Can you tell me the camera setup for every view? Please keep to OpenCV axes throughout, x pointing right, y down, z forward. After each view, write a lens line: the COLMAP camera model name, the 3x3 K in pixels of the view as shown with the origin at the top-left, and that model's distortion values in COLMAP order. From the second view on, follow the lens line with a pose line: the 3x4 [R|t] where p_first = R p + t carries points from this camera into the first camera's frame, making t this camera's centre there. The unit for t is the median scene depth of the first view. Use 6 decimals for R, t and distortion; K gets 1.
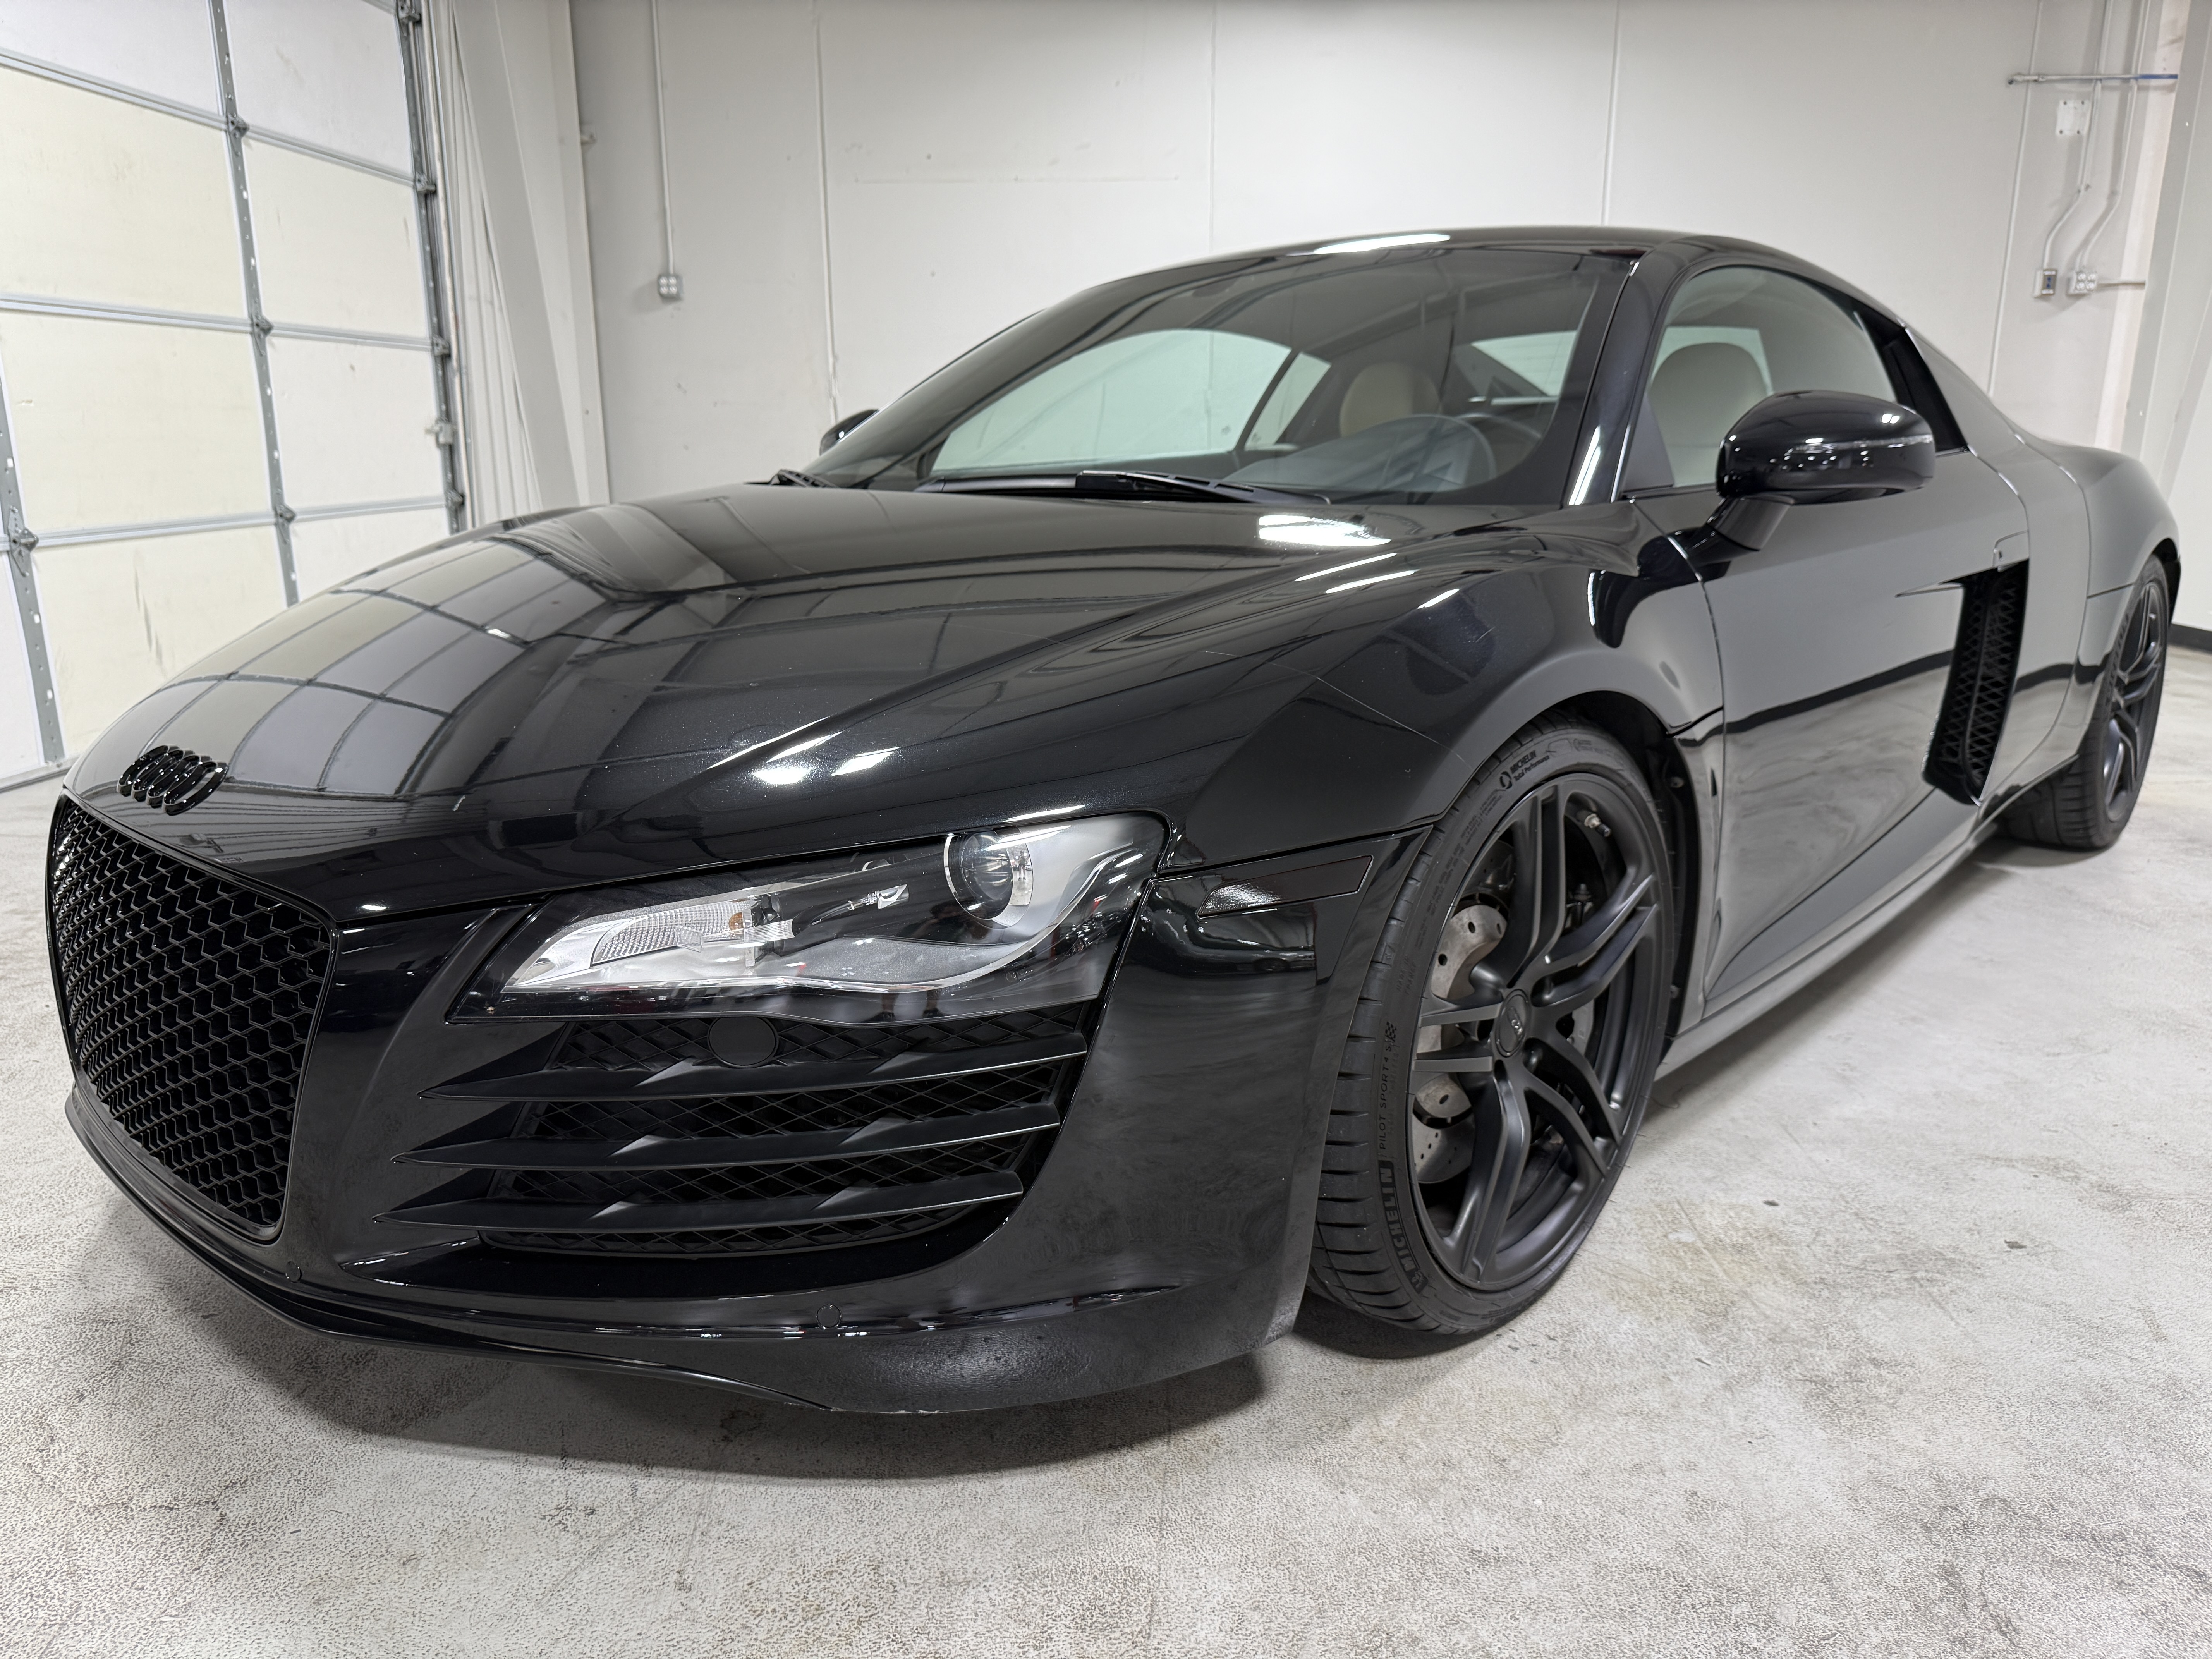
lens RADIAL K [[1586.1, 0, 1106.0], [0, 1586.1, 829.5], [0, 0, 1]] dist [-0.003068, -0.000377]
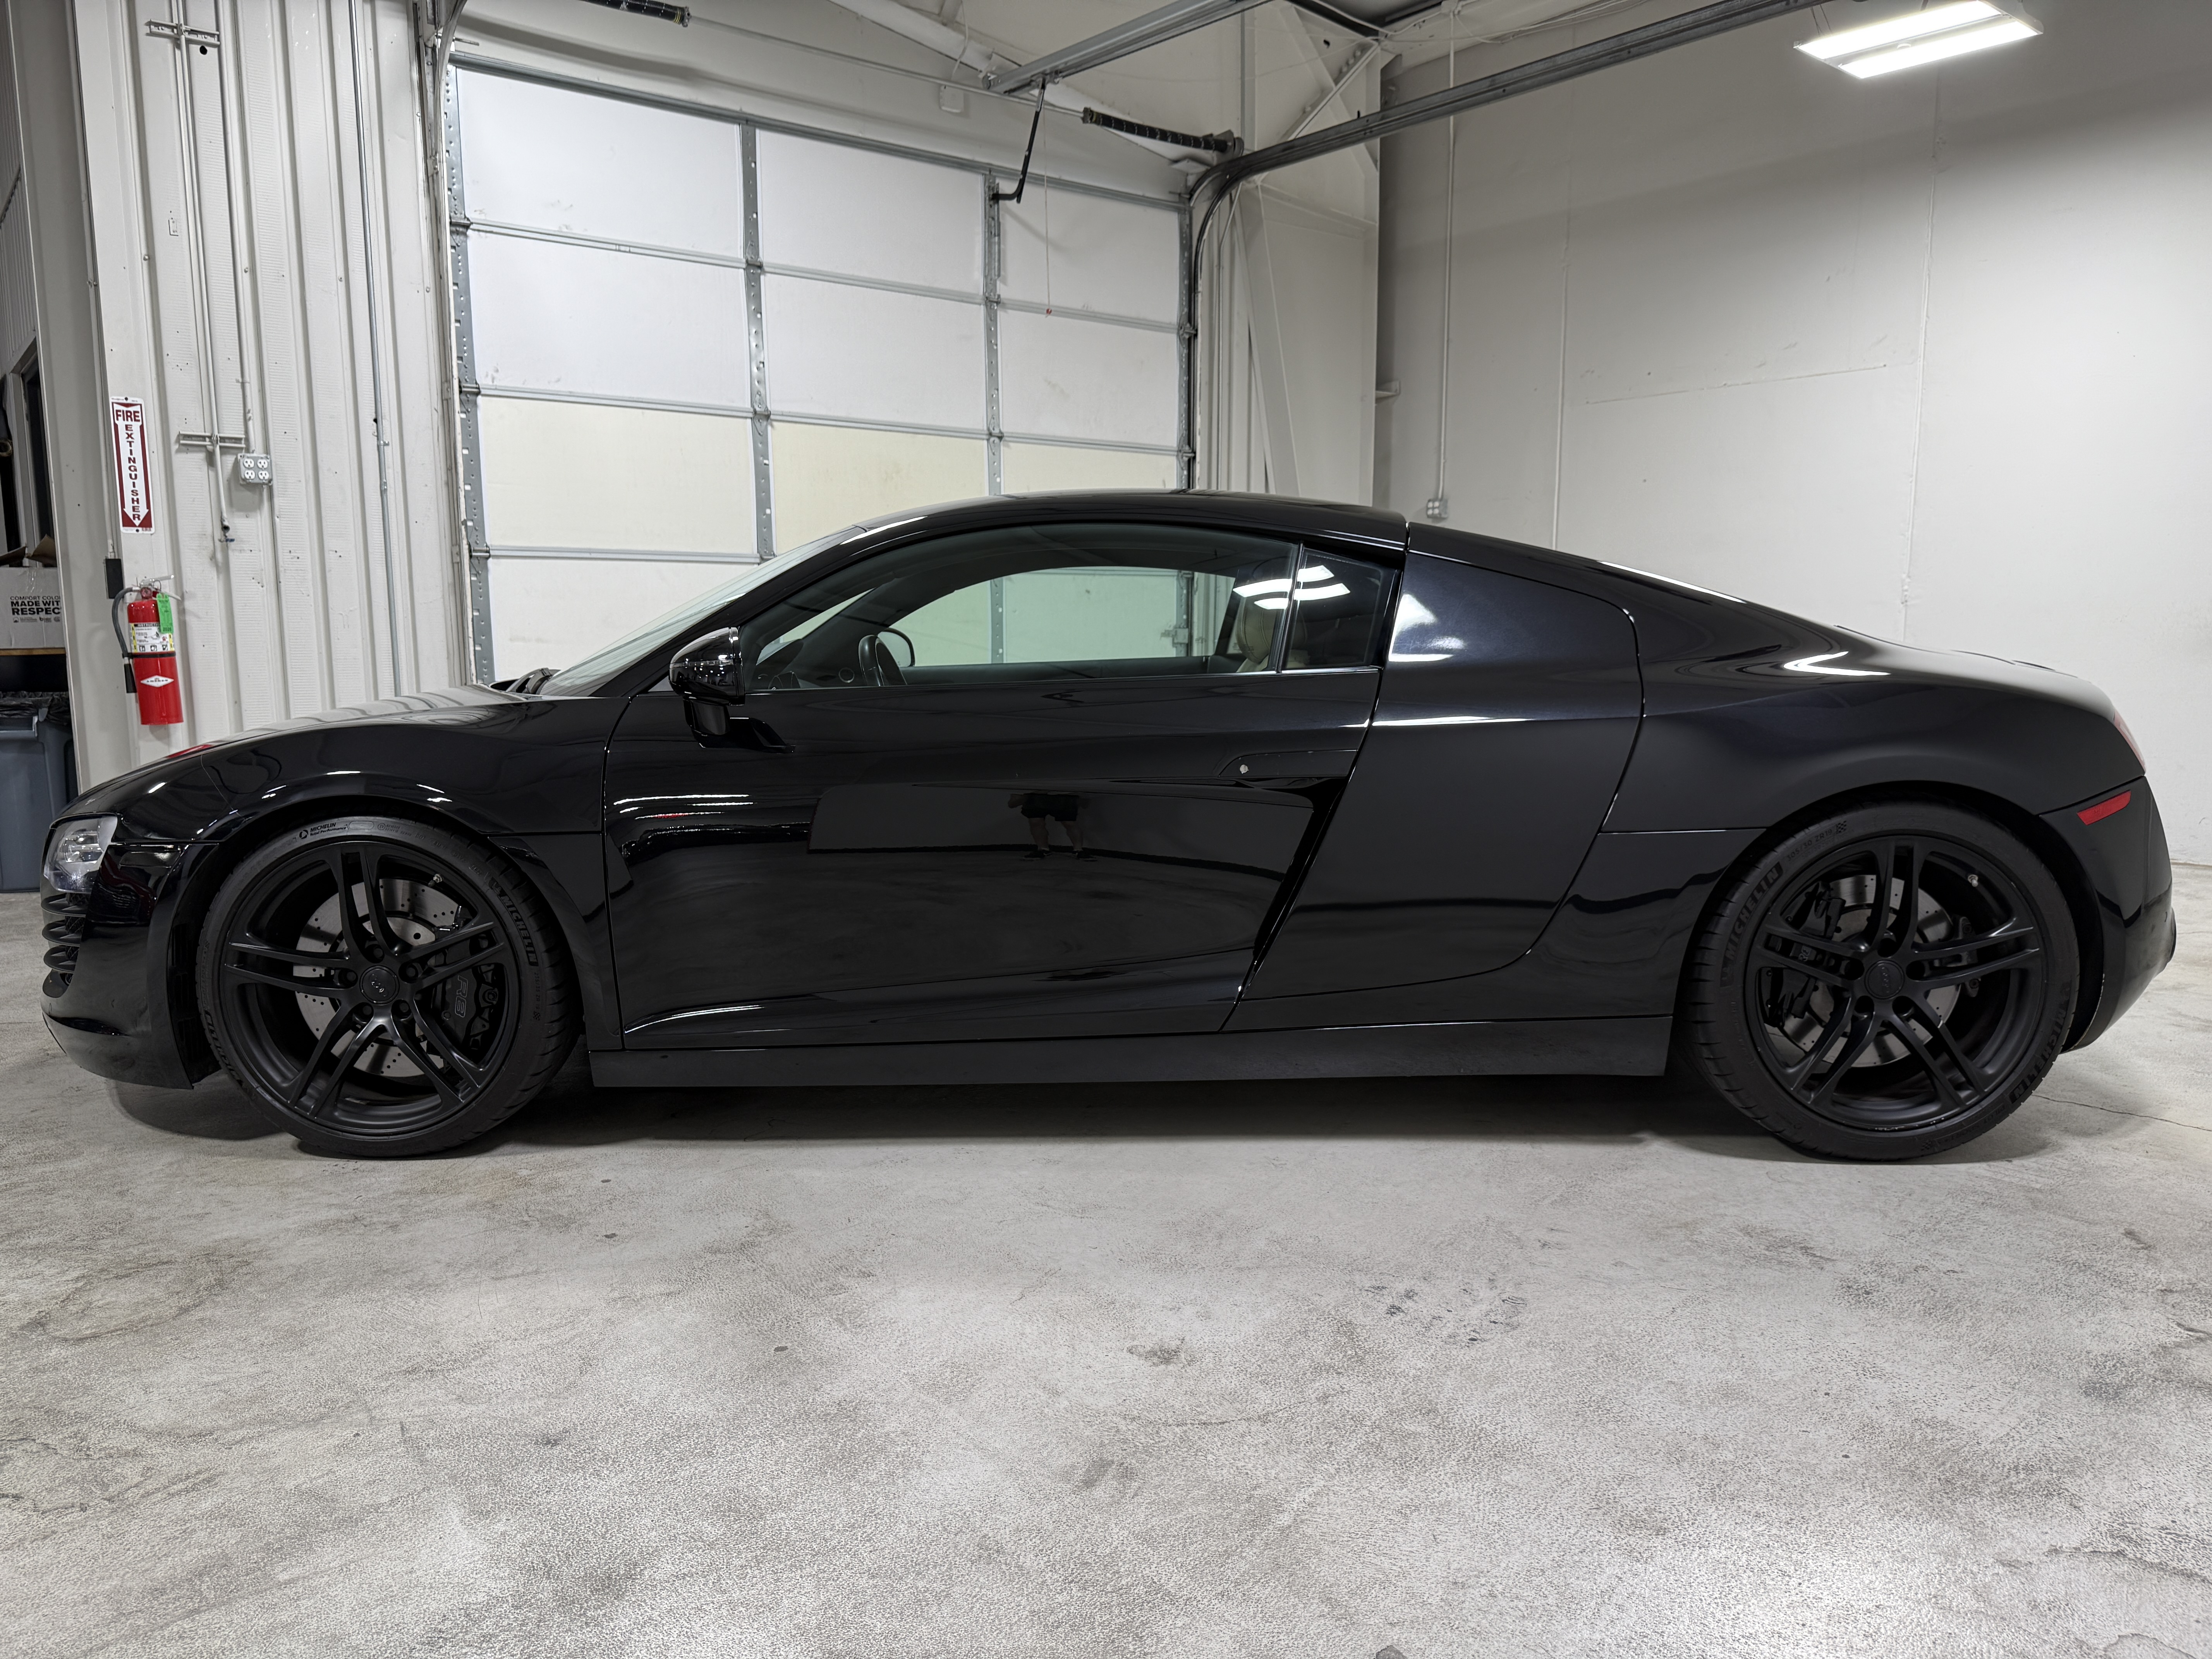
lens RADIAL K [[1551.3, 0, 1112.4], [0, 1551.3, 900.0], [0, 0, 1]] dist [-0.007021, -0.004695]
pose [[0.673261, 0.120130, -0.729581, 0.998454], [-0.172026, 0.985086, 0.003455, -0.055664], [0.719115, 0.123181, 0.683885, 0.201972]]
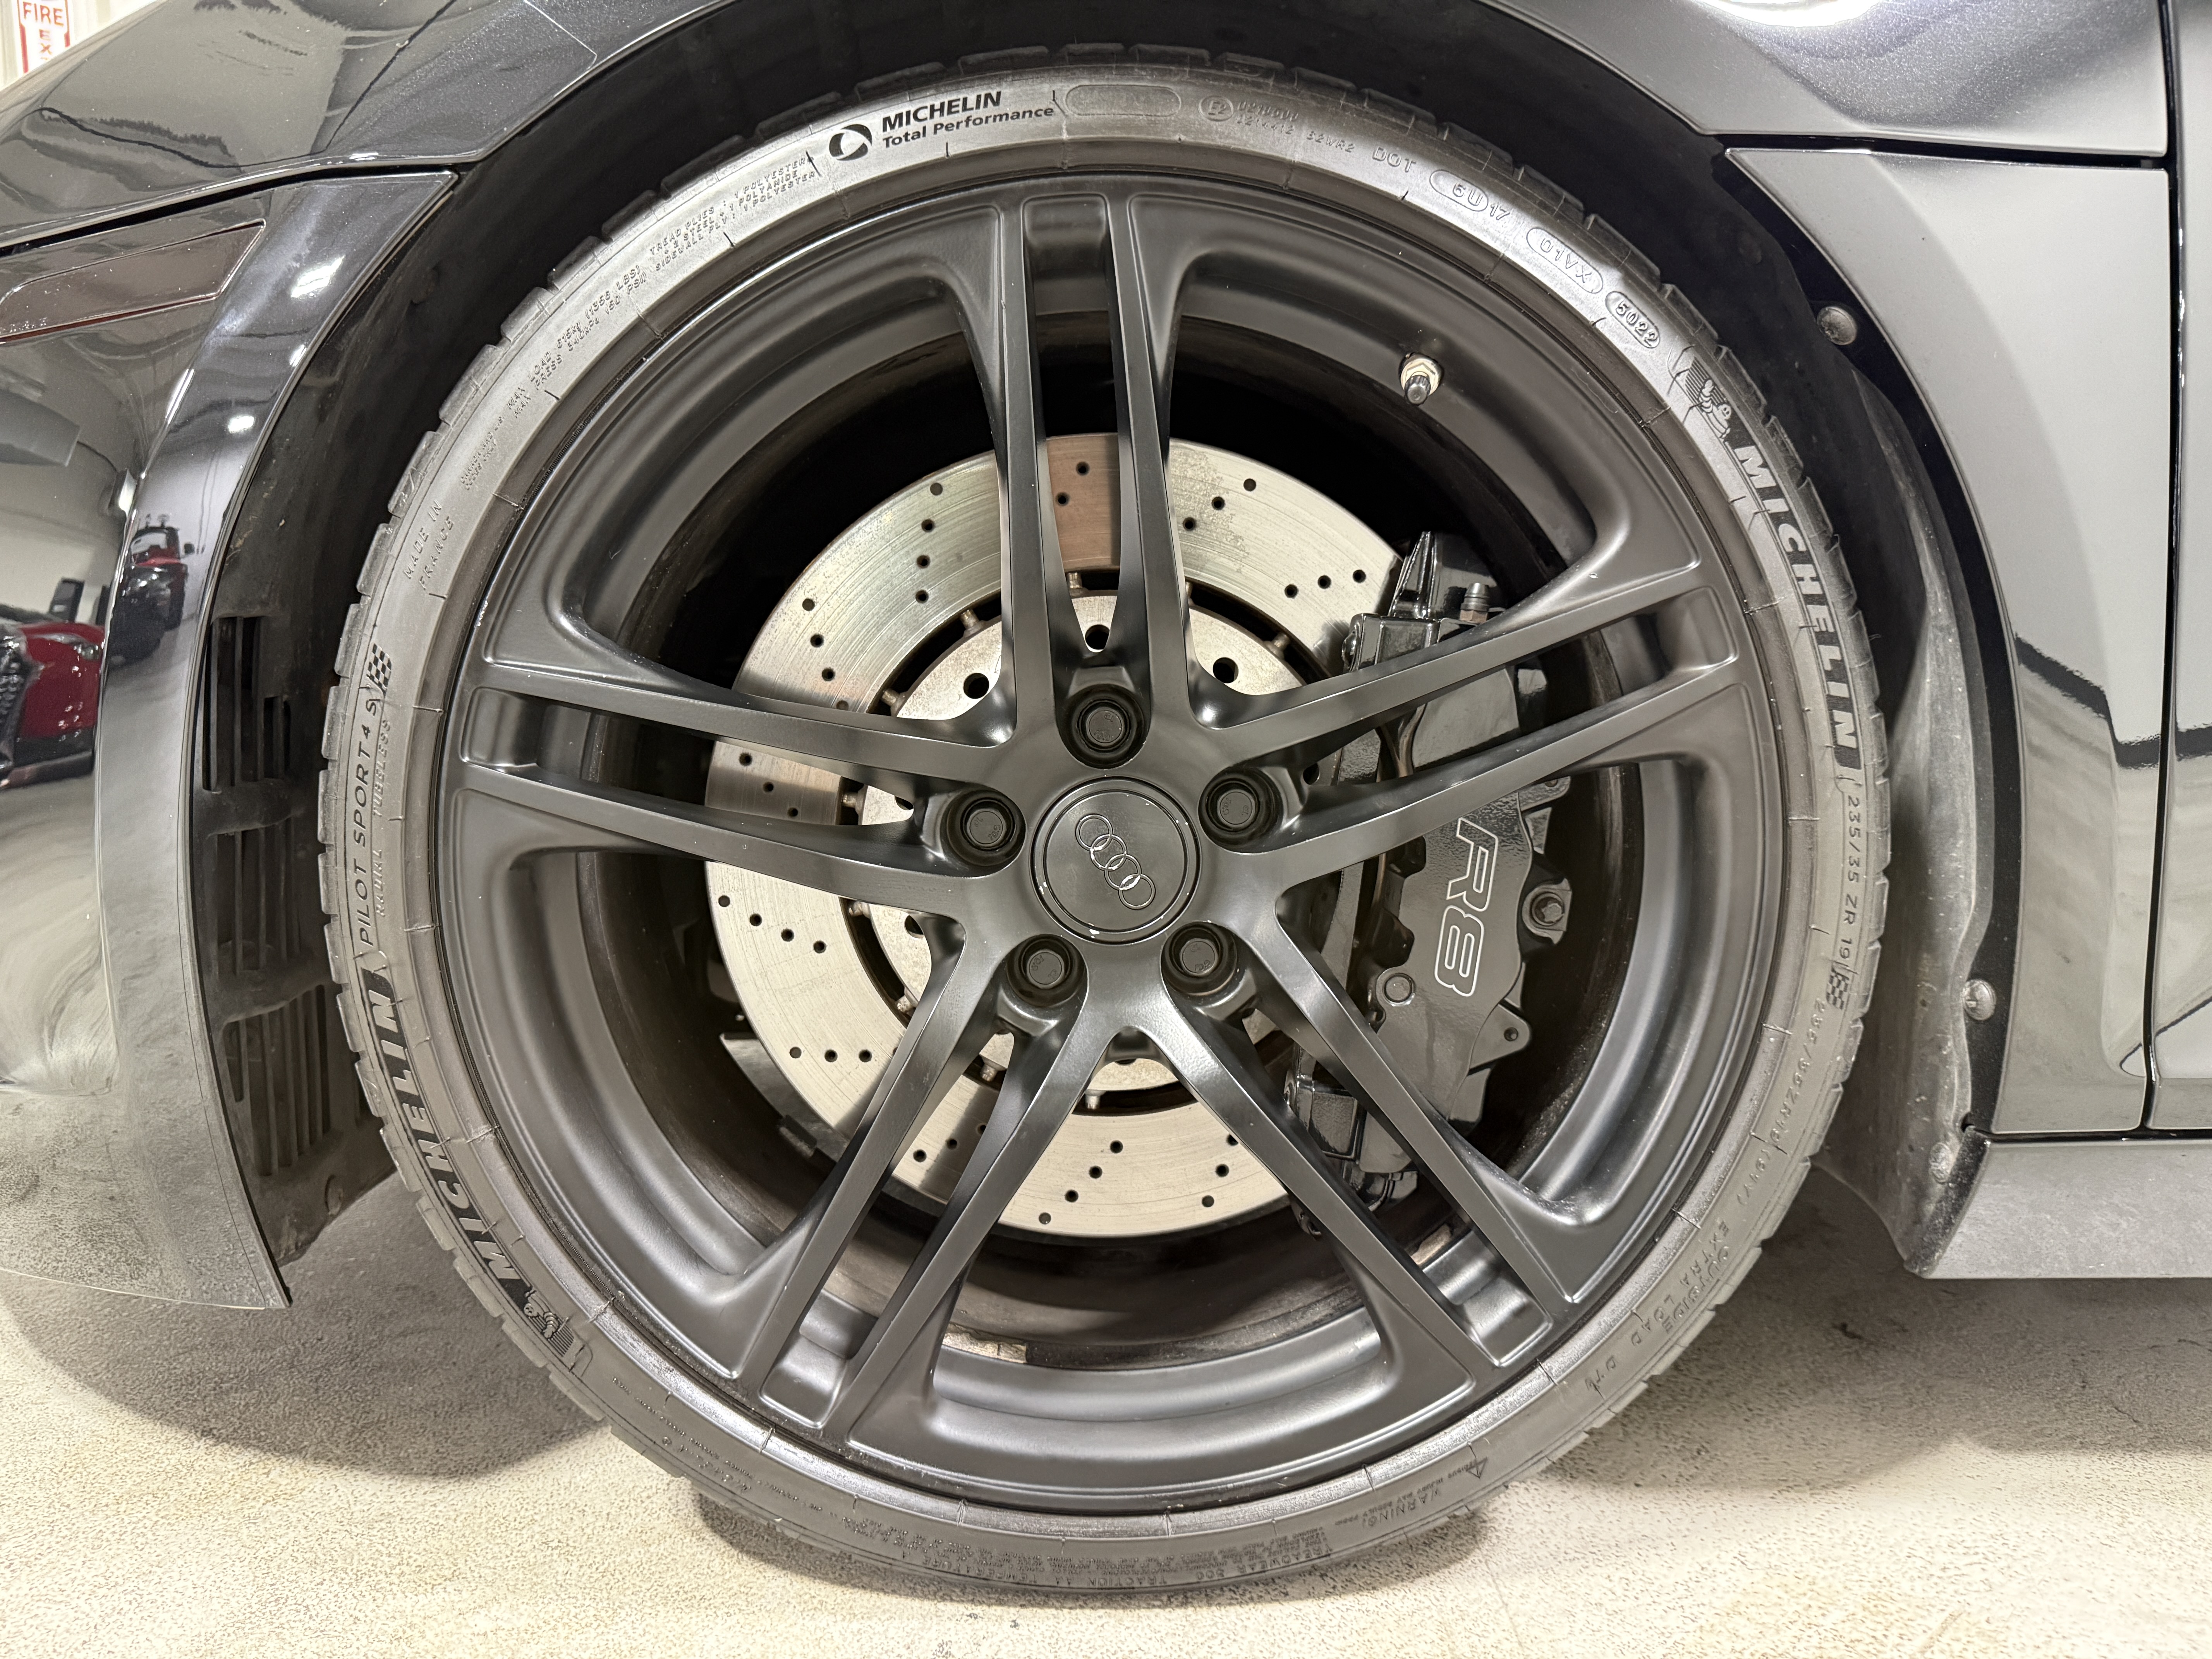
lens RADIAL K [[1586.1, 0, 1106.0], [0, 1586.1, 829.5], [0, 0, 1]] dist [-0.003068, -0.000377]
pose [[0.701241, 0.102257, -0.705553, 0.267087], [-0.175318, 0.984004, -0.031633, 0.063075], [0.691032, 0.145878, 0.707951, 0.350838]]
